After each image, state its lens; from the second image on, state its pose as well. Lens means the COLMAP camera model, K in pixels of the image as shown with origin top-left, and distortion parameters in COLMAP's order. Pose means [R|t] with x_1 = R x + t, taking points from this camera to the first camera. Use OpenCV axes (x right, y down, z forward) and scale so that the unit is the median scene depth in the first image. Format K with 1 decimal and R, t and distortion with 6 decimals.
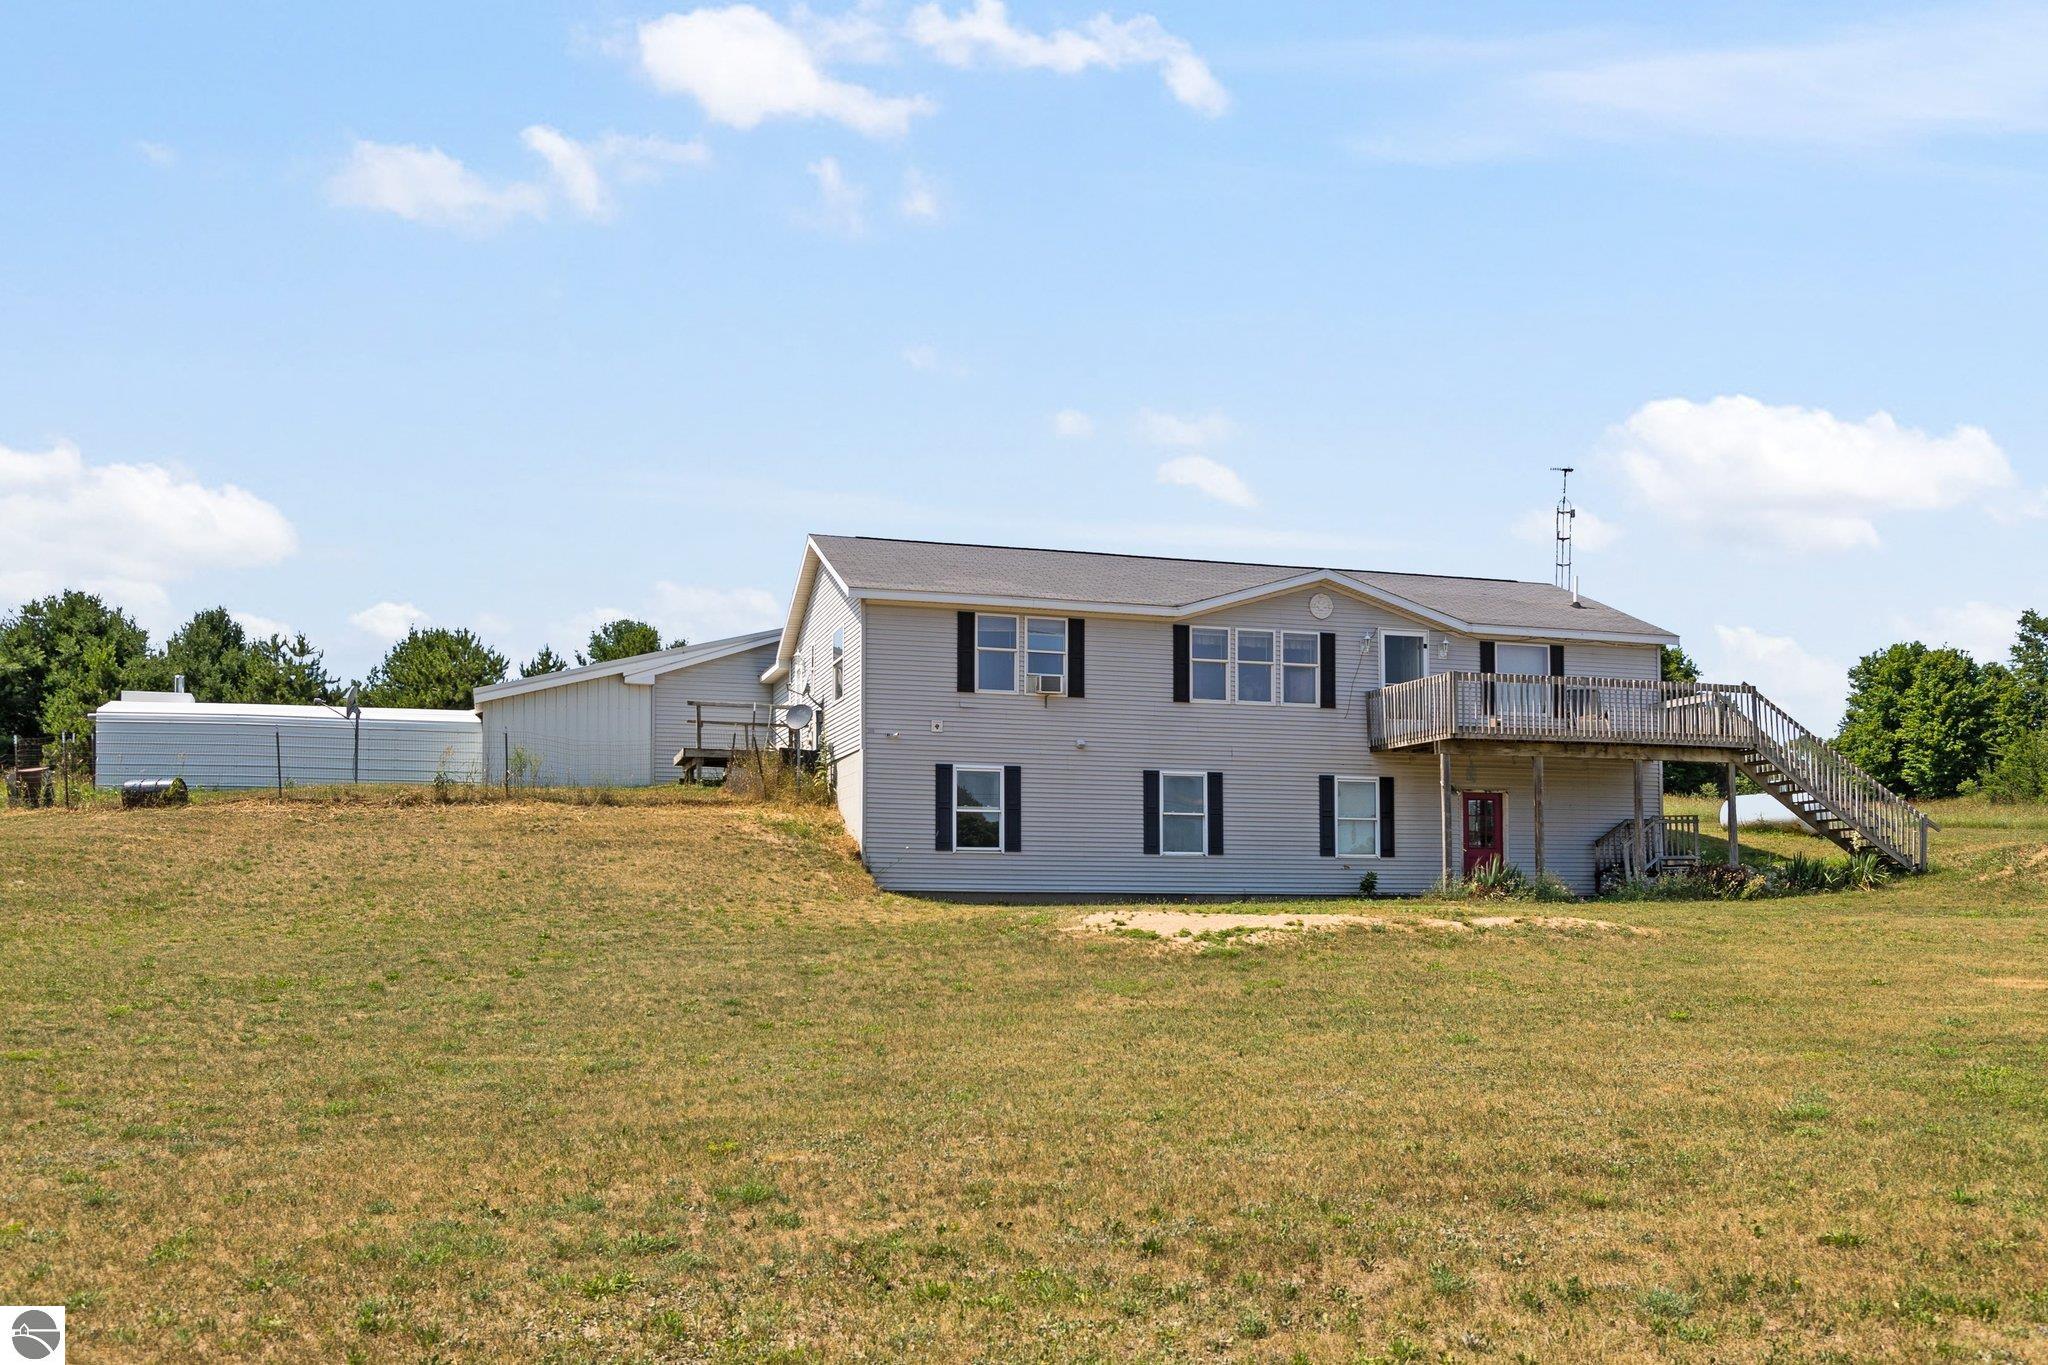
lens RADIAL K [[1641.9, 0, 1024.0], [0, 1641.9, 682.5], [0, 0, 1]] dist [-0.008586, -0.002633]
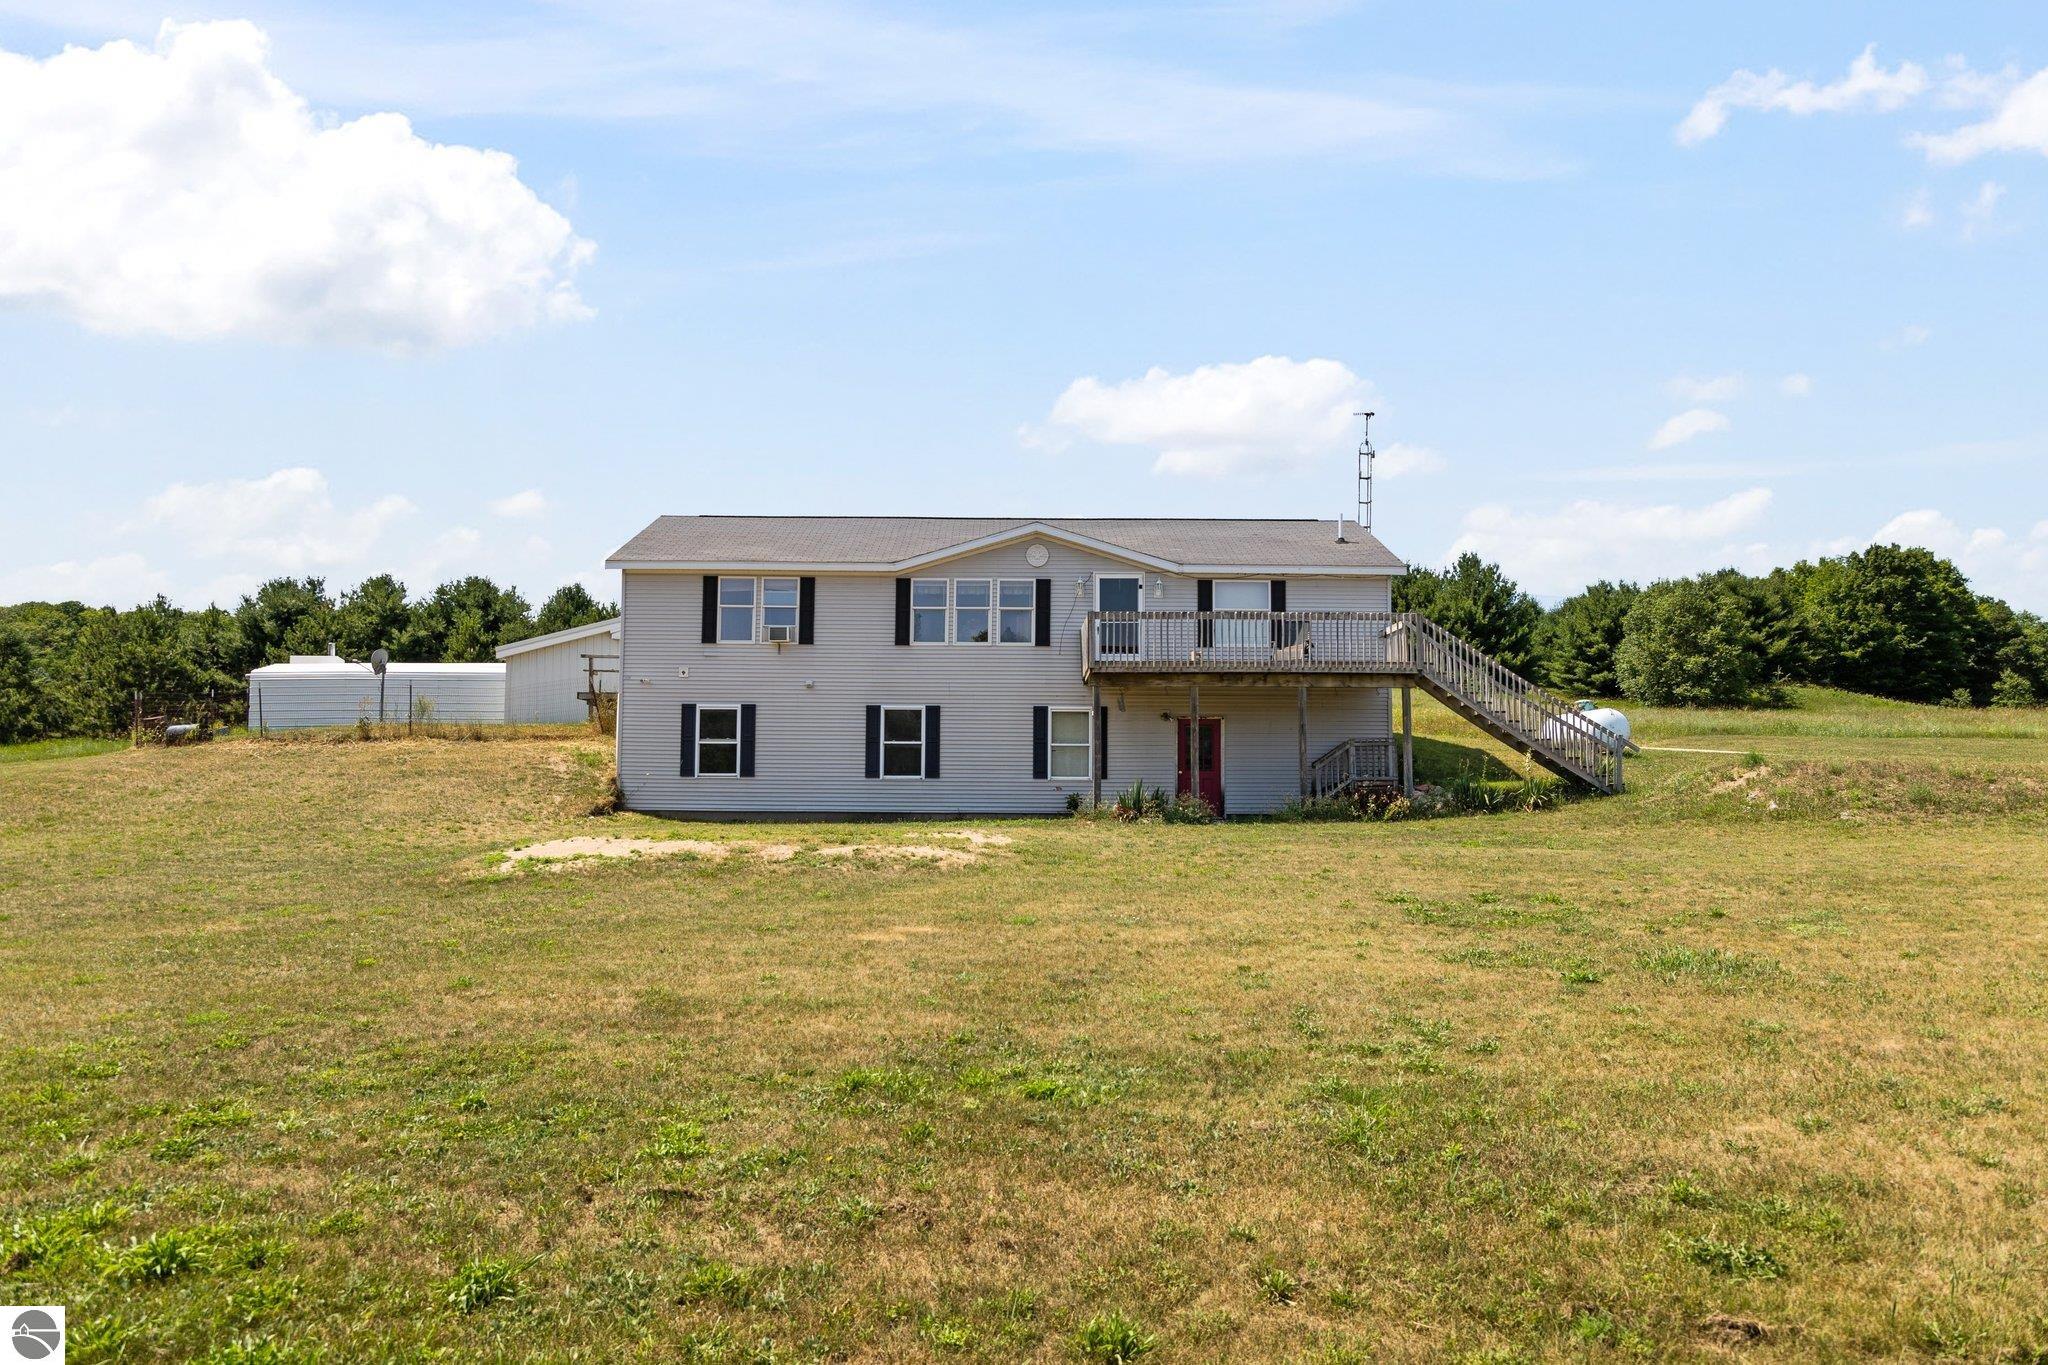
lens RADIAL K [[1369.1, 0, 1024.1], [0, 1369.1, 602.9], [0, 0, 1]] dist [0.000545, -0.002090]
pose [[0.962413, -0.037576, -0.268977, 0.433609], [0.034498, 0.999274, -0.016163, 0.000669], [0.269389, 0.006276, 0.963011, 0.098592]]
